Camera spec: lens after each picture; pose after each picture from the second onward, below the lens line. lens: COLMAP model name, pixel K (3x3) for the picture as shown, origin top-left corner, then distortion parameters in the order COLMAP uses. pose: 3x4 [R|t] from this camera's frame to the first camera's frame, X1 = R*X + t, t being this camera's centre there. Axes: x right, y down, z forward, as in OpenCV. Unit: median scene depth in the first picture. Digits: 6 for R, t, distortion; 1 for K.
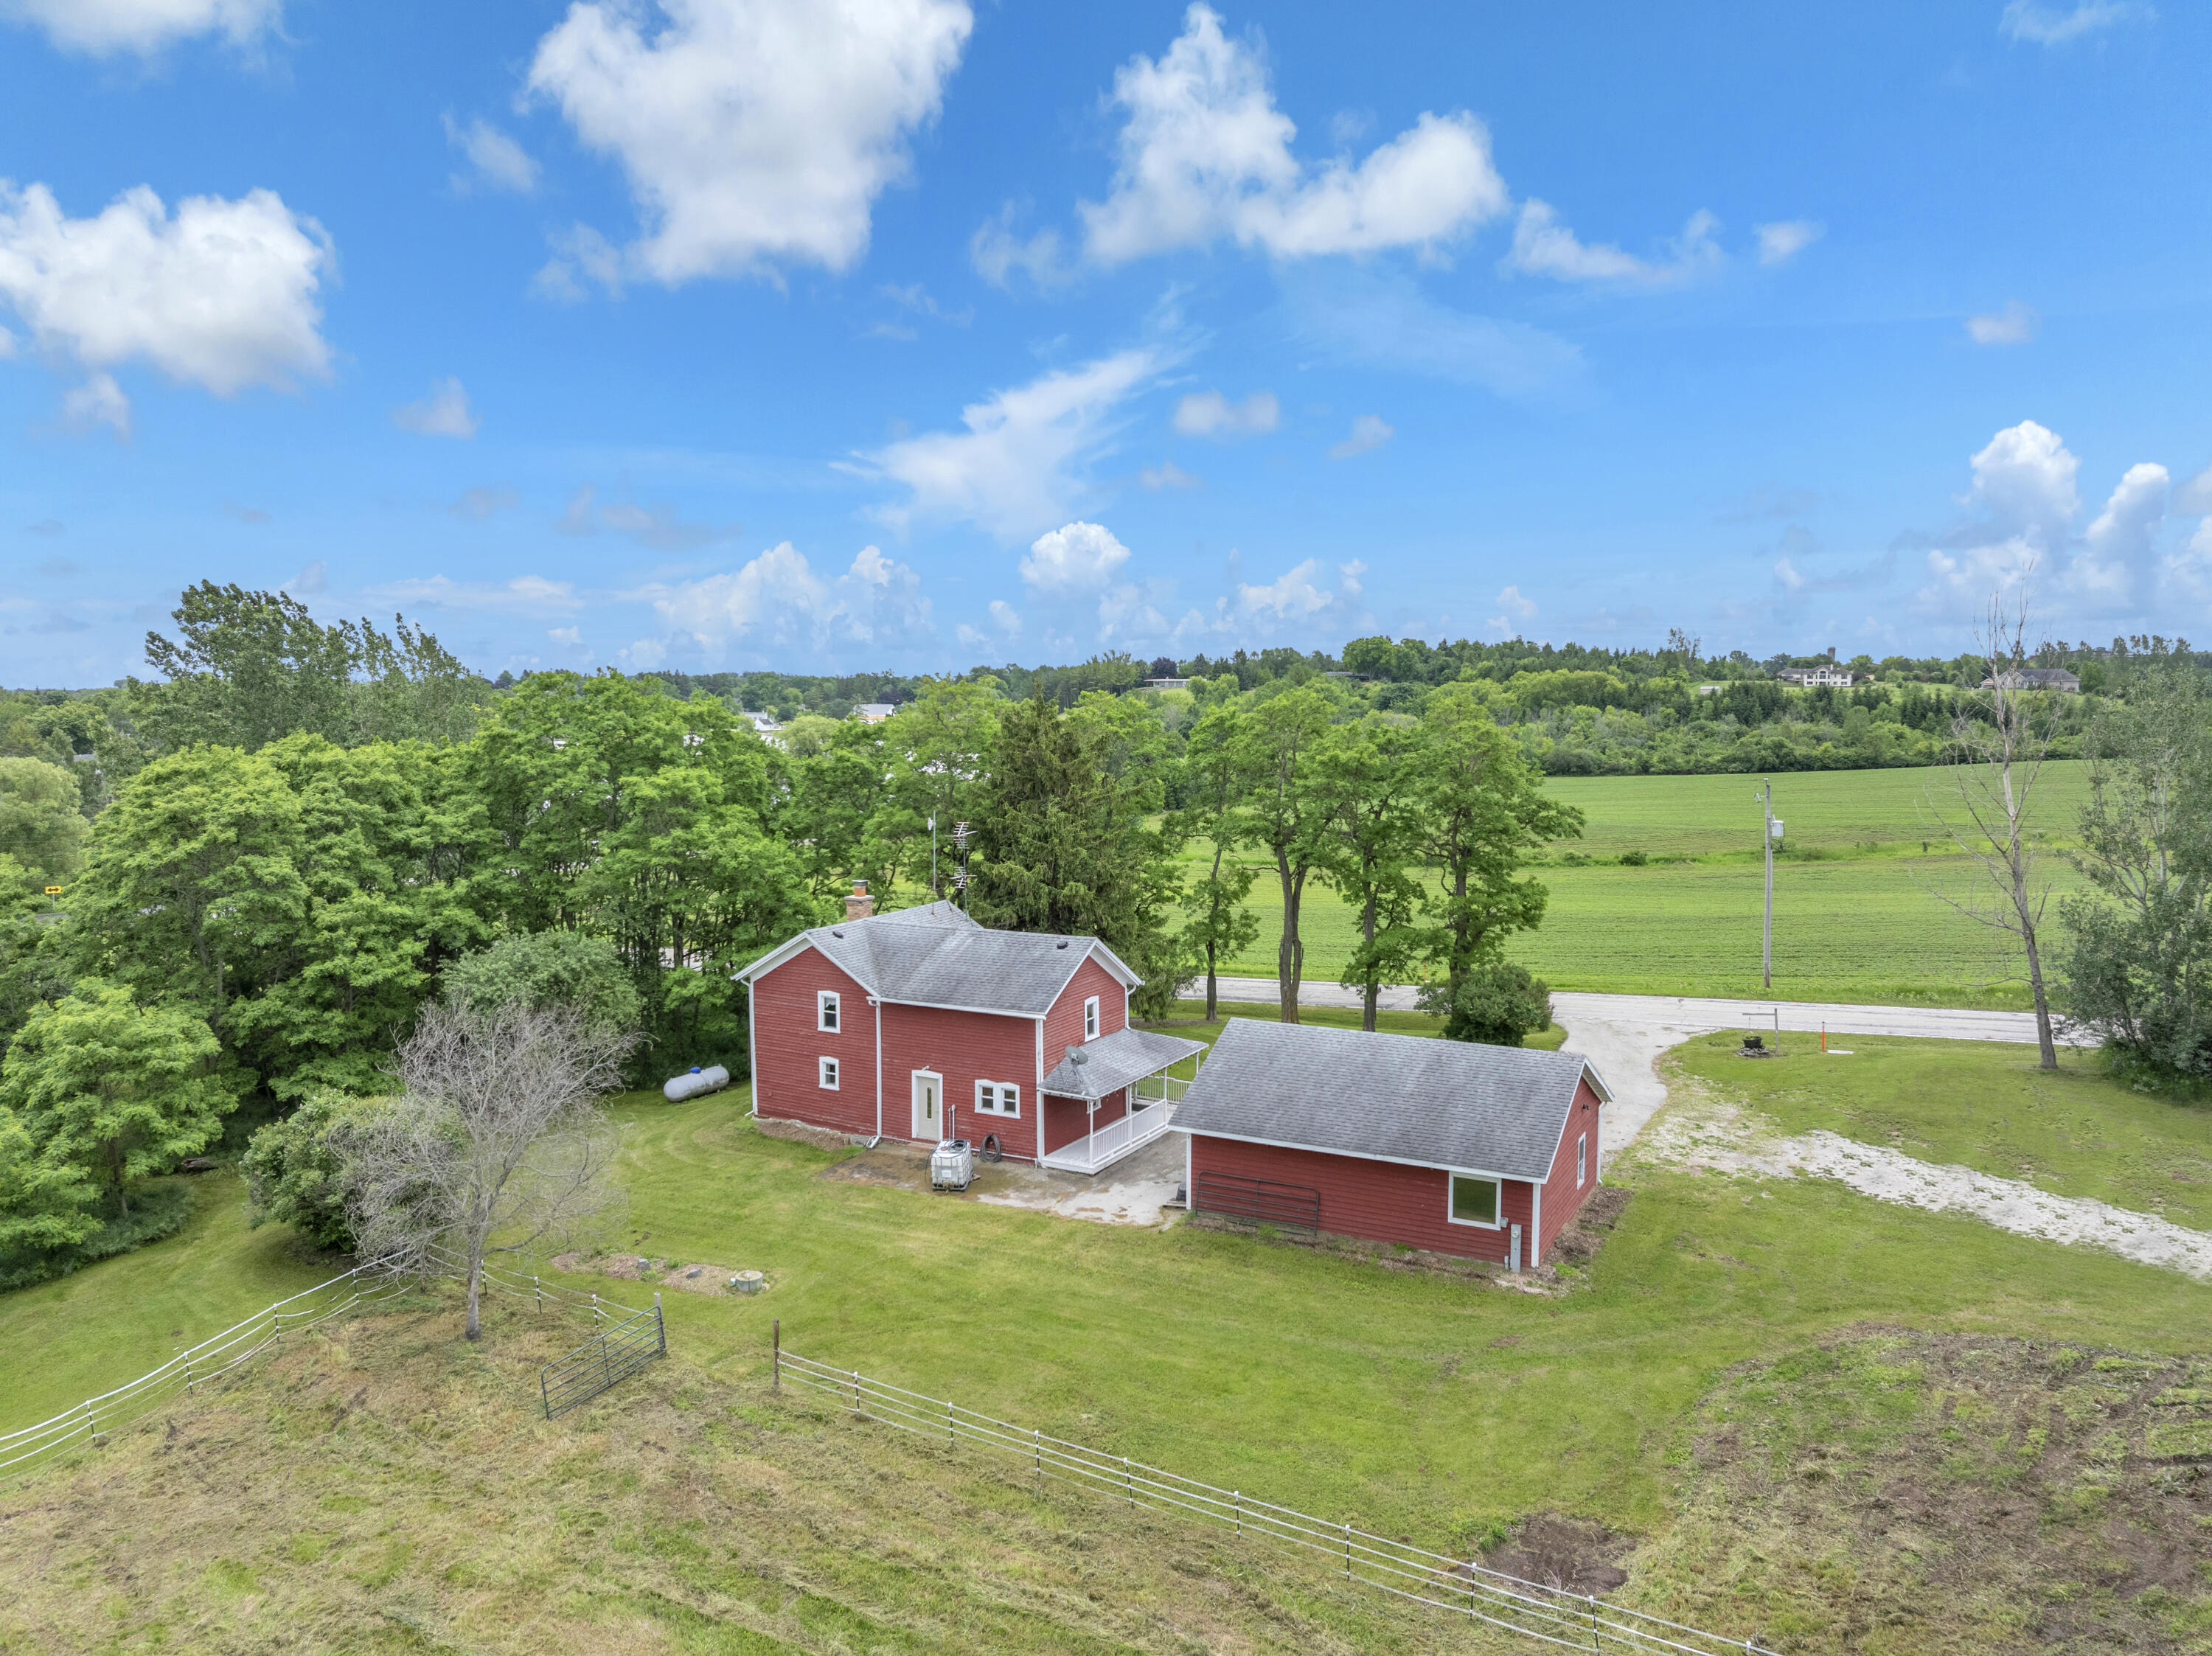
lens RADIAL K [[1563.9, 0, 1104.7], [0, 1563.9, 838.0], [0, 0, 1]] dist [-0.031225, 0.007342]
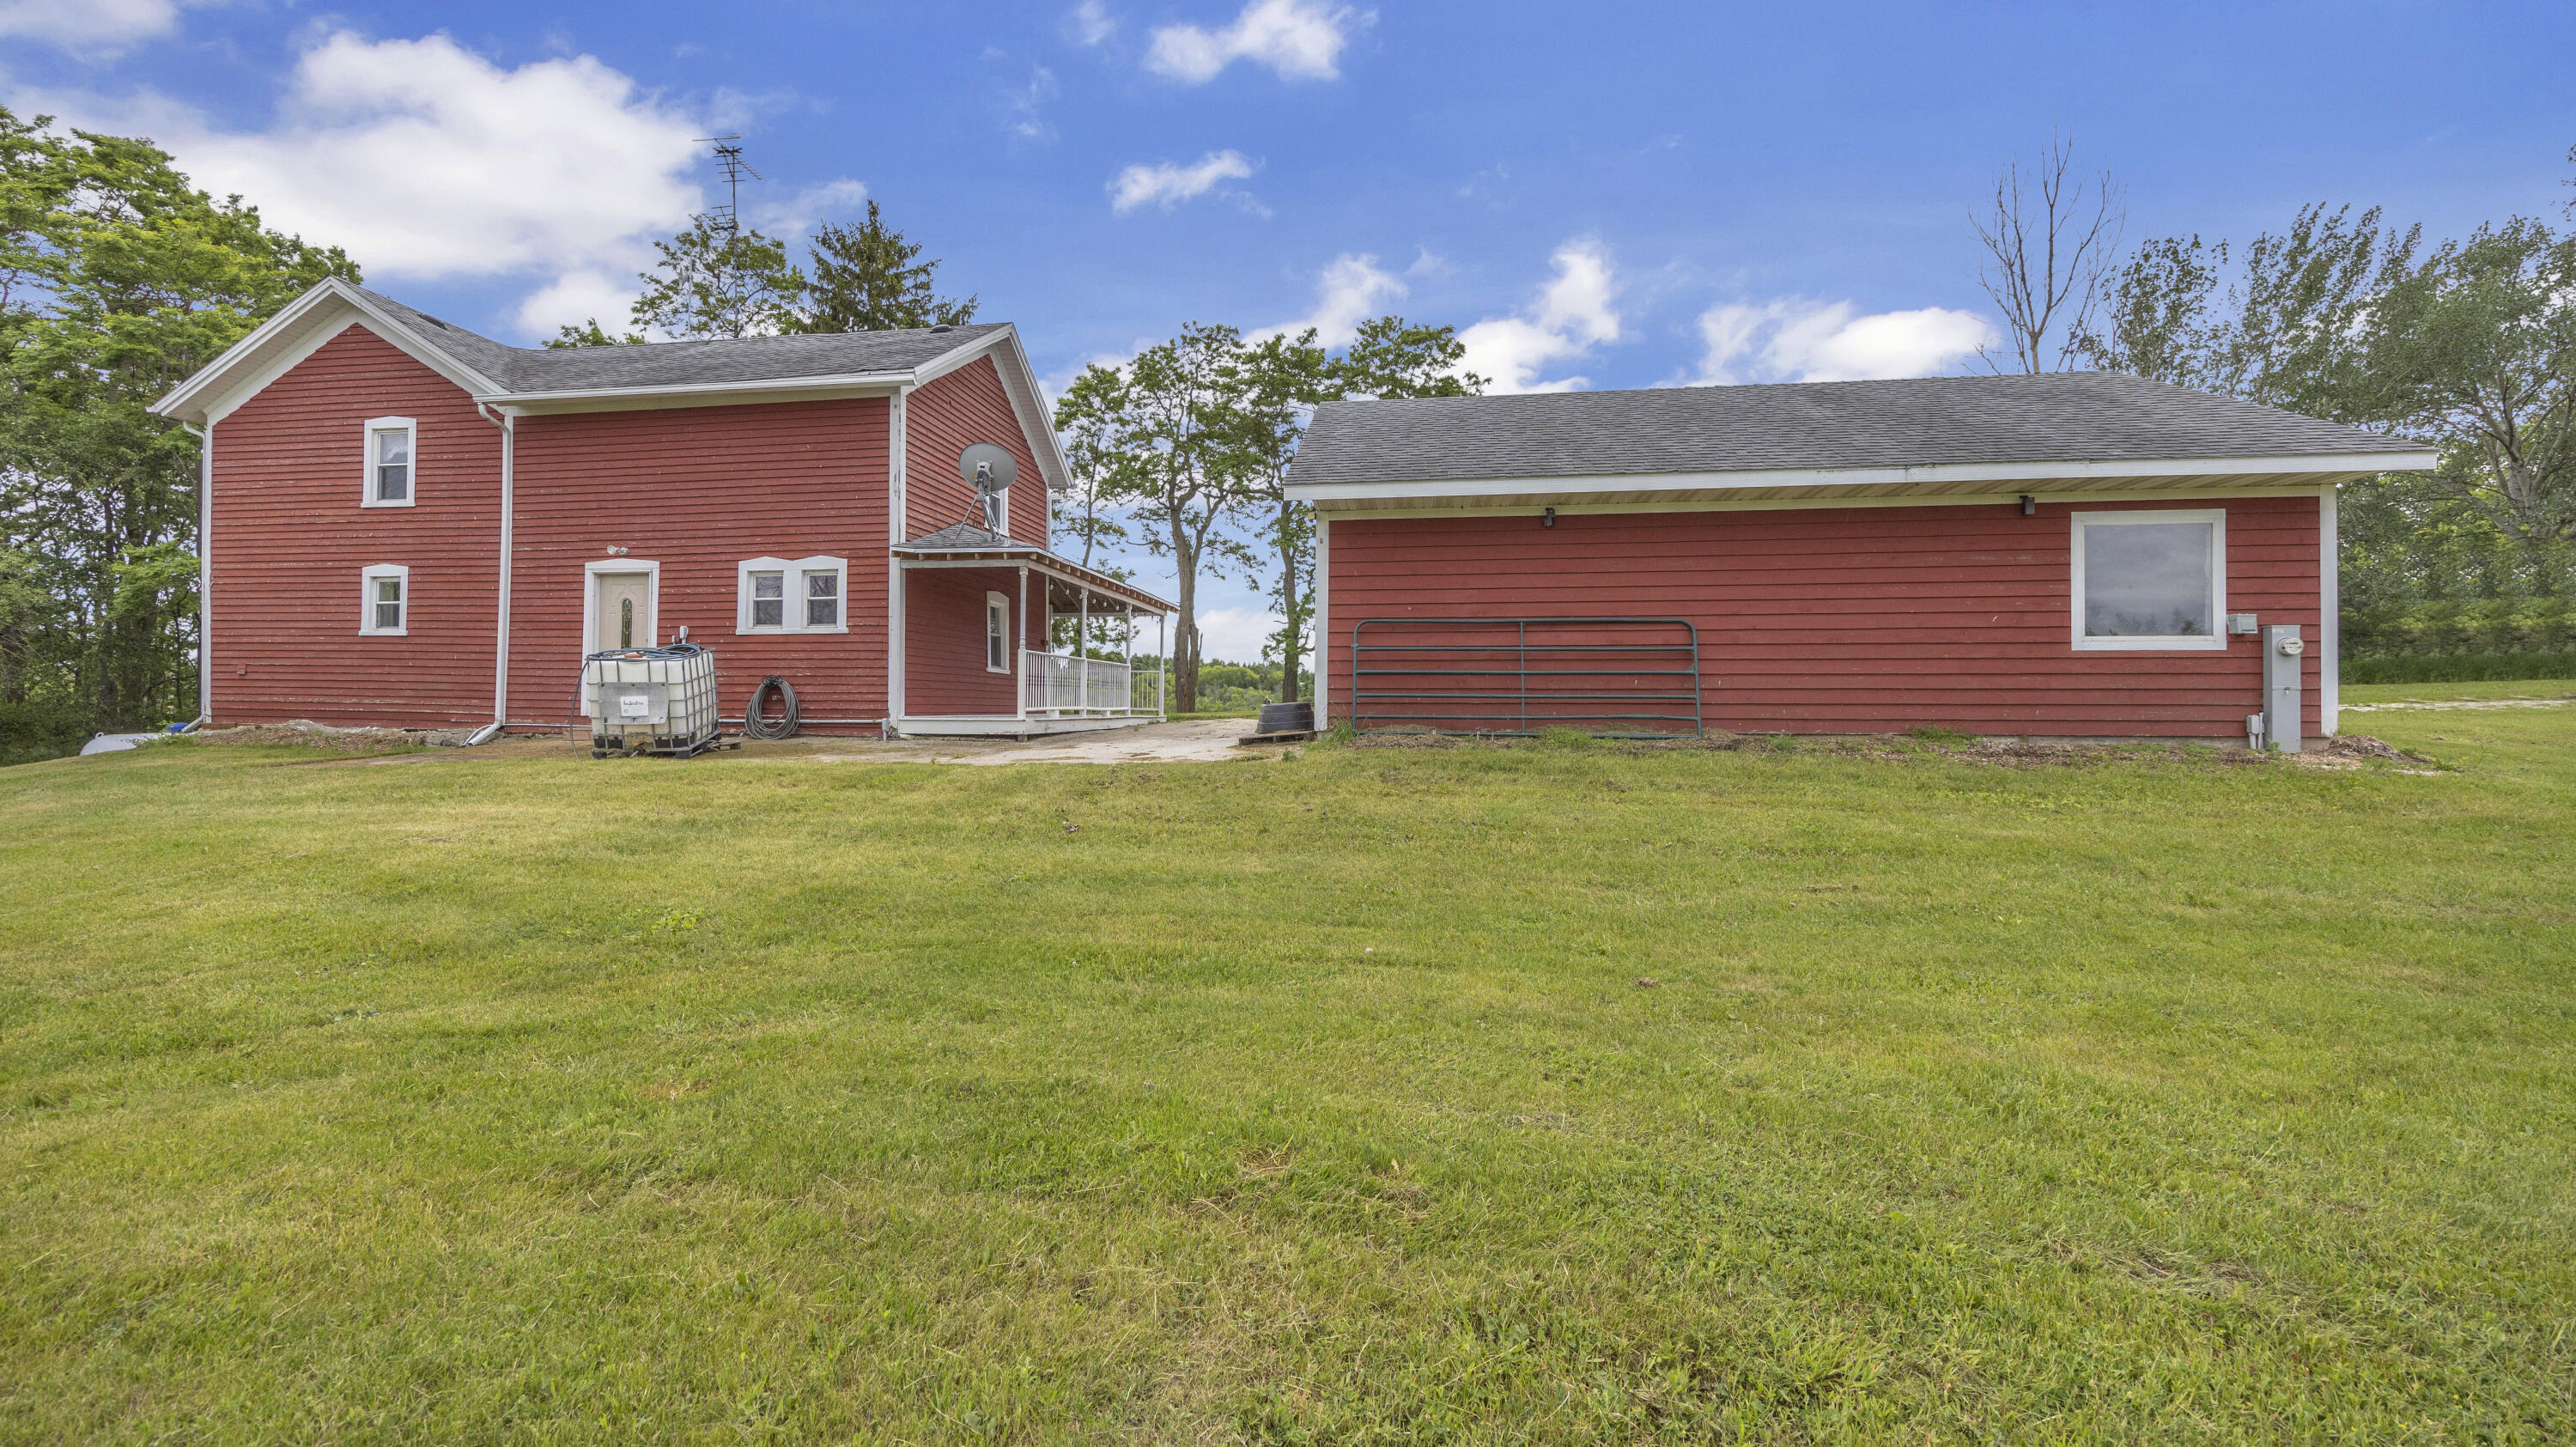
lens RADIAL K [[1002.8, 0, 1267.5], [0, 1002.8, 708.2], [0, 0, 1]] dist [-0.004451, -0.000002]
pose [[0.936253, 0.011404, 0.351141, -0.038713], [0.022673, 0.995428, -0.092782, 0.211960], [-0.350593, 0.094829, 0.931714, 0.639602]]
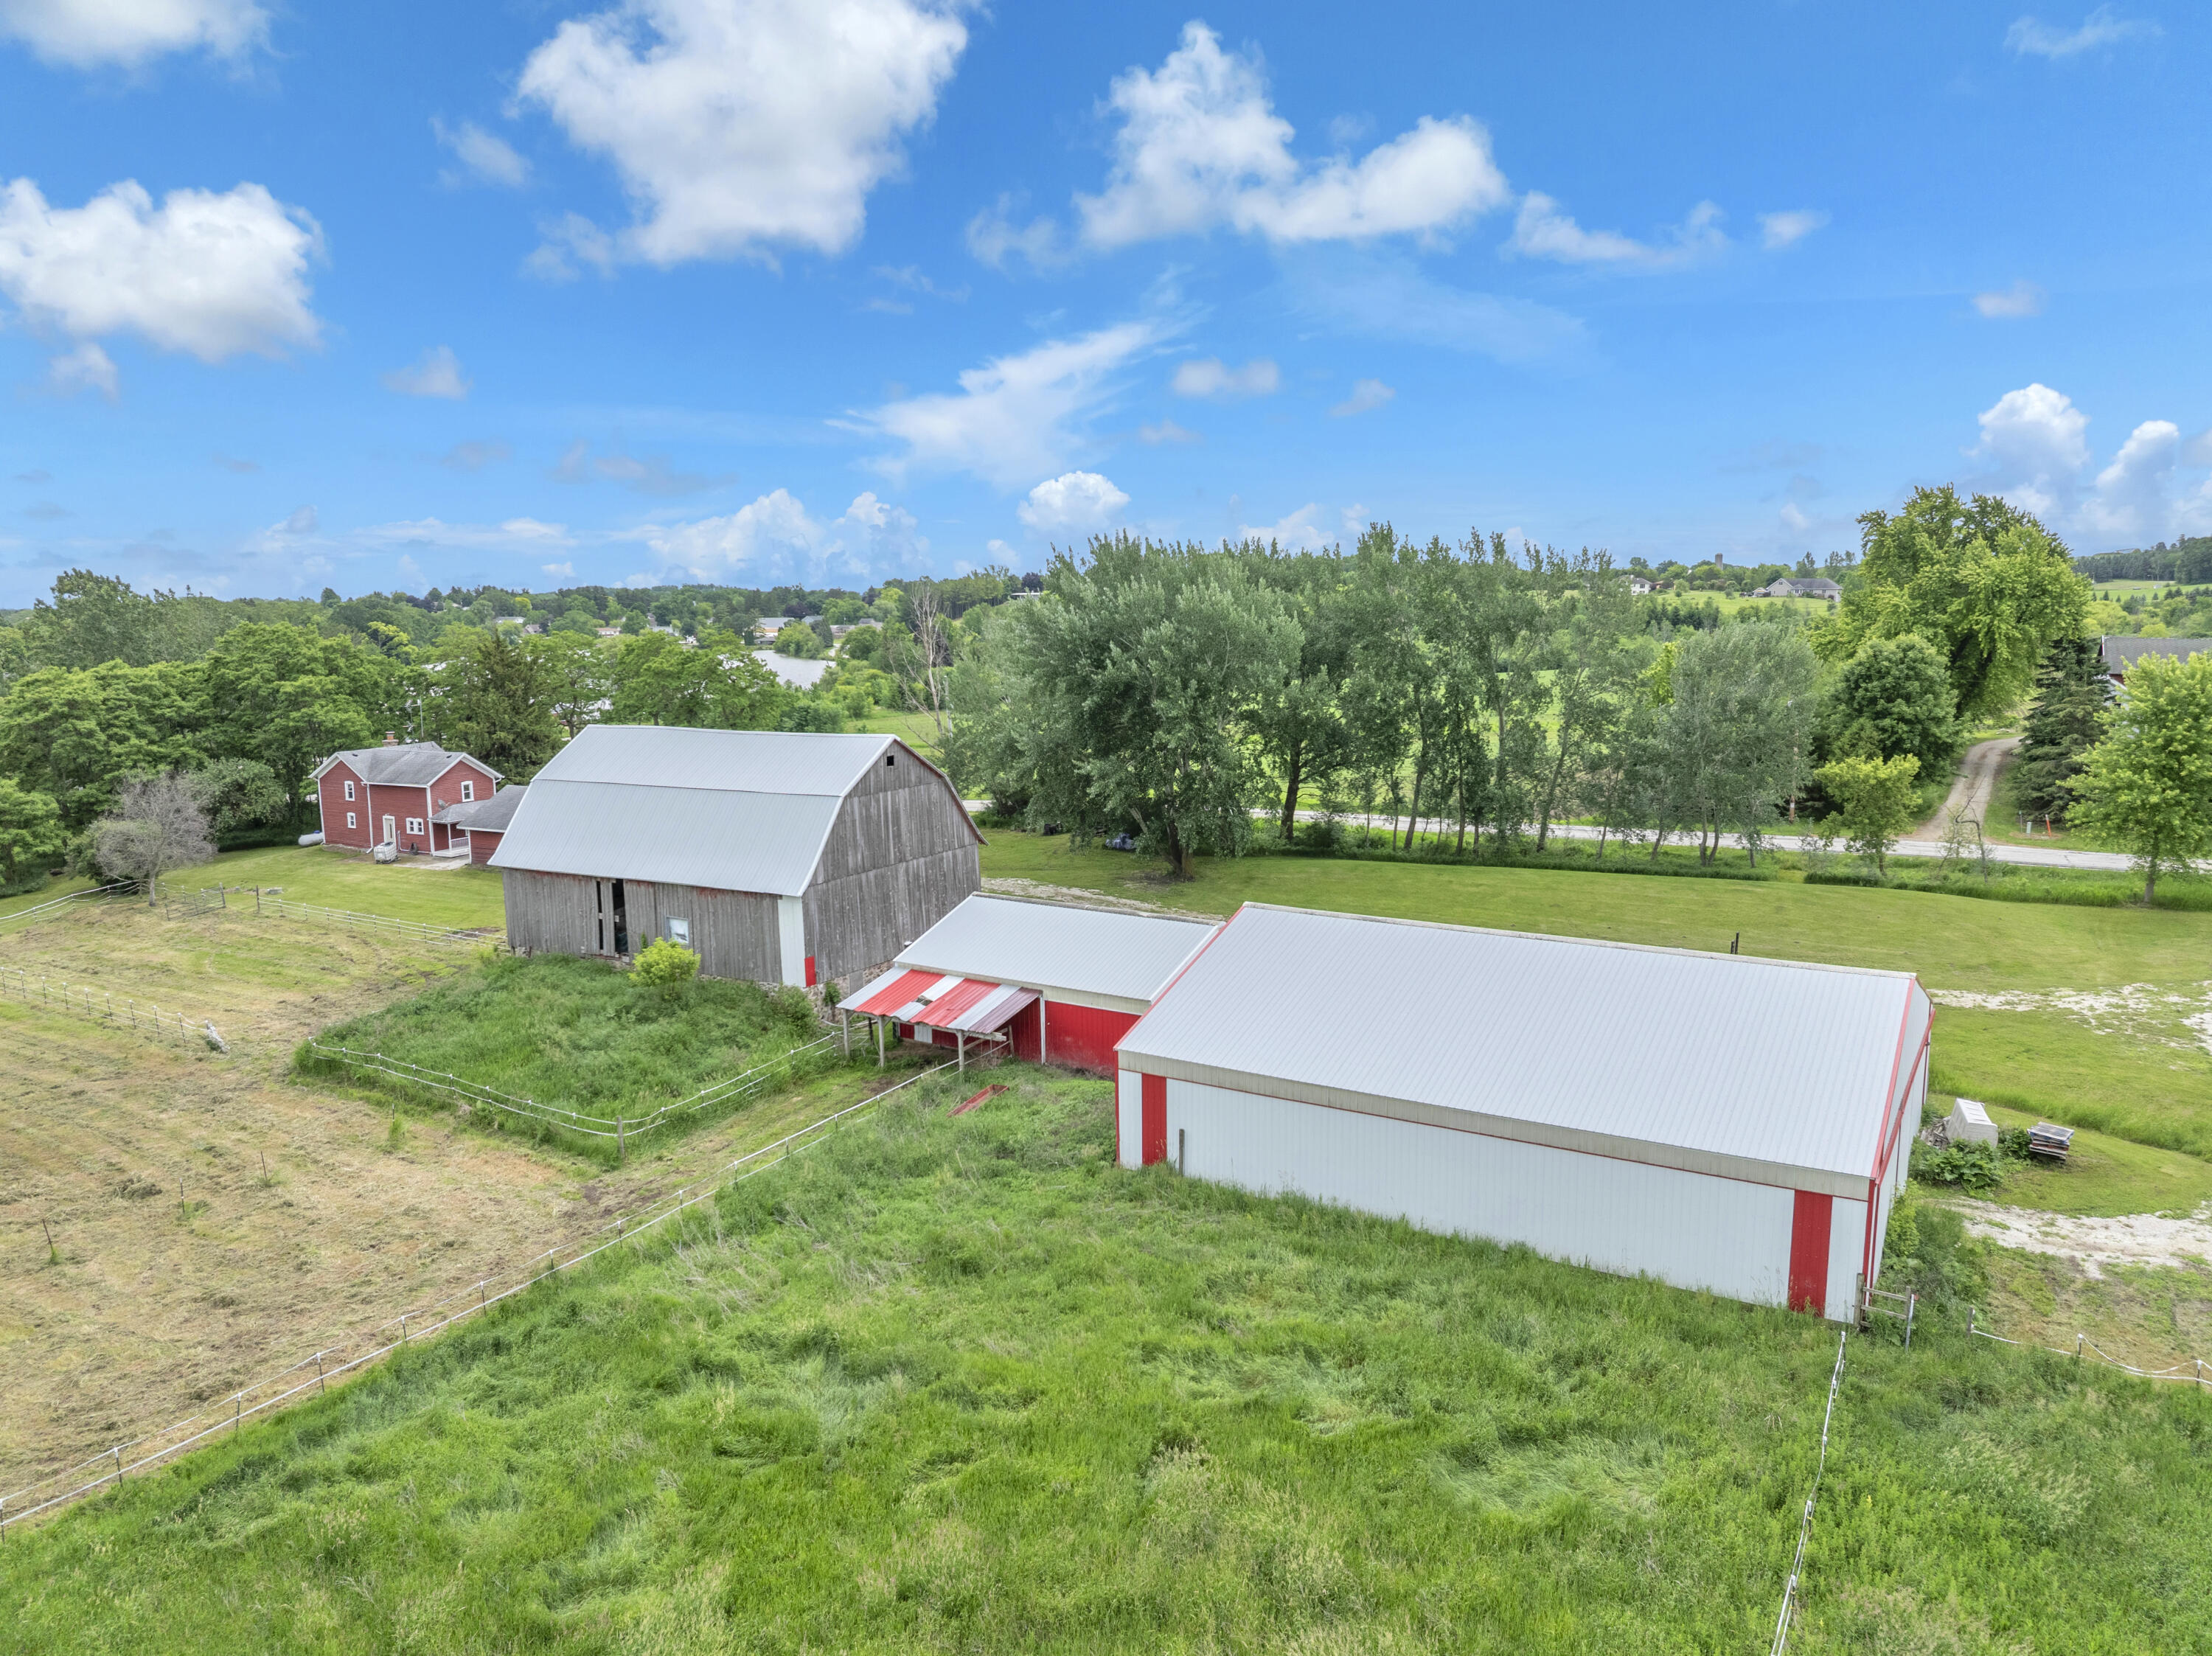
lens RADIAL K [[1563.9, 0, 1110.4], [0, 1563.9, 812.9], [0, 0, 1]] dist [-0.031225, 0.007342]
pose [[0.999780, -0.008611, 0.019102, 0.803830], [0.007780, 0.999038, 0.043155, 0.057397], [-0.019455, -0.042997, 0.998886, -1.111747]]
